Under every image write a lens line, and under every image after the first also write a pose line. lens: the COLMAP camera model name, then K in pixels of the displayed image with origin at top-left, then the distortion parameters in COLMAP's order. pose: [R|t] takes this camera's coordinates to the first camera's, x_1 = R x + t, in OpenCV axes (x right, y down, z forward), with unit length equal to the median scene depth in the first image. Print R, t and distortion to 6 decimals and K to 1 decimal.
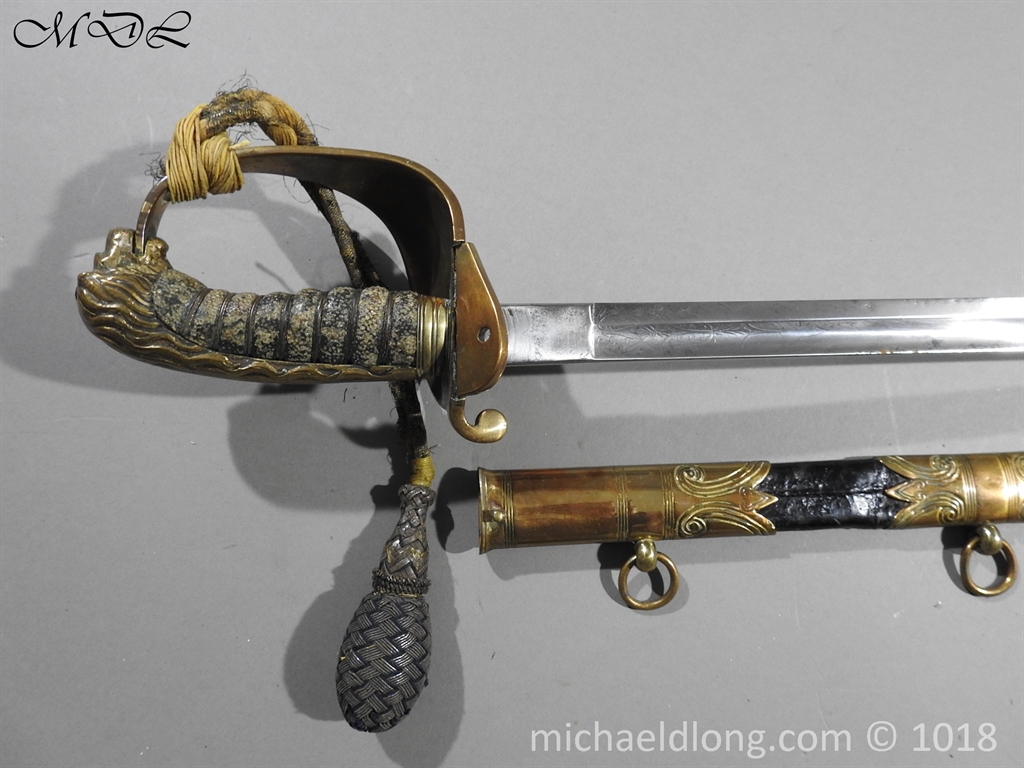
lens RADIAL K [[732.8, 0, 512.0], [0, 732.8, 384.0], [0, 0, 1]] dist [0.007678, -0.004175]
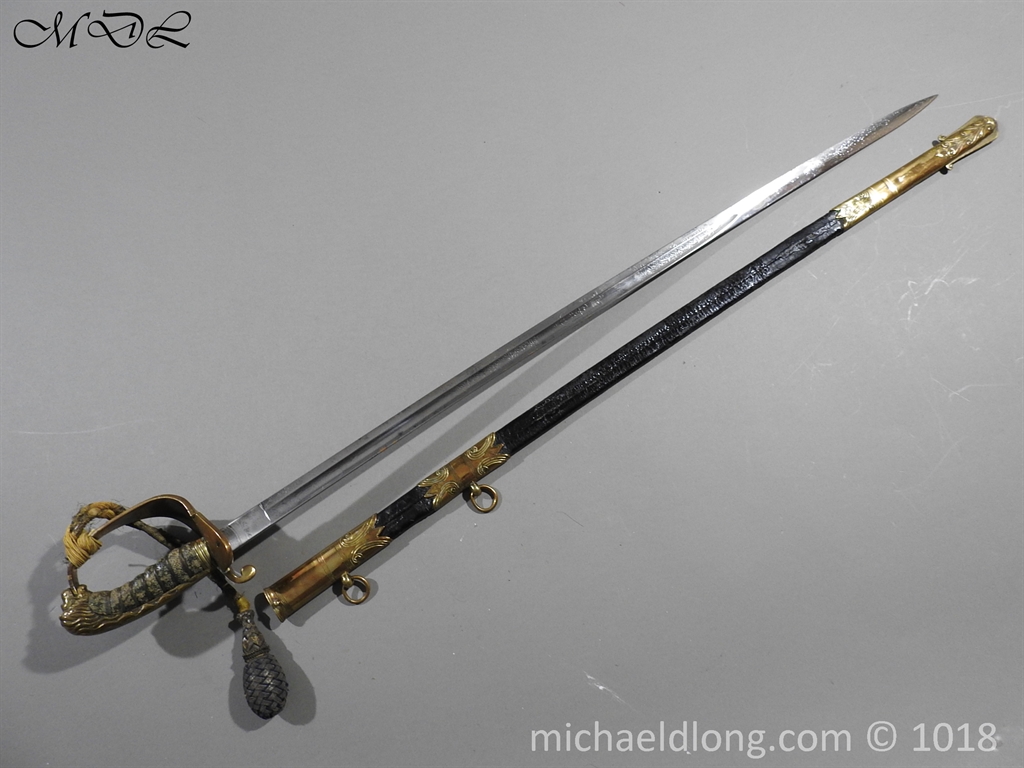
lens RADIAL K [[732.8, 0, 512.0], [0, 732.8, 384.0], [0, 0, 1]] dist [0.007678, -0.004175]
pose [[0.836866, -0.539647, 0.091855, 0.742539], [0.546032, 0.834817, -0.070207, 0.169839], [-0.038795, 0.108909, 0.993294, -1.346577]]
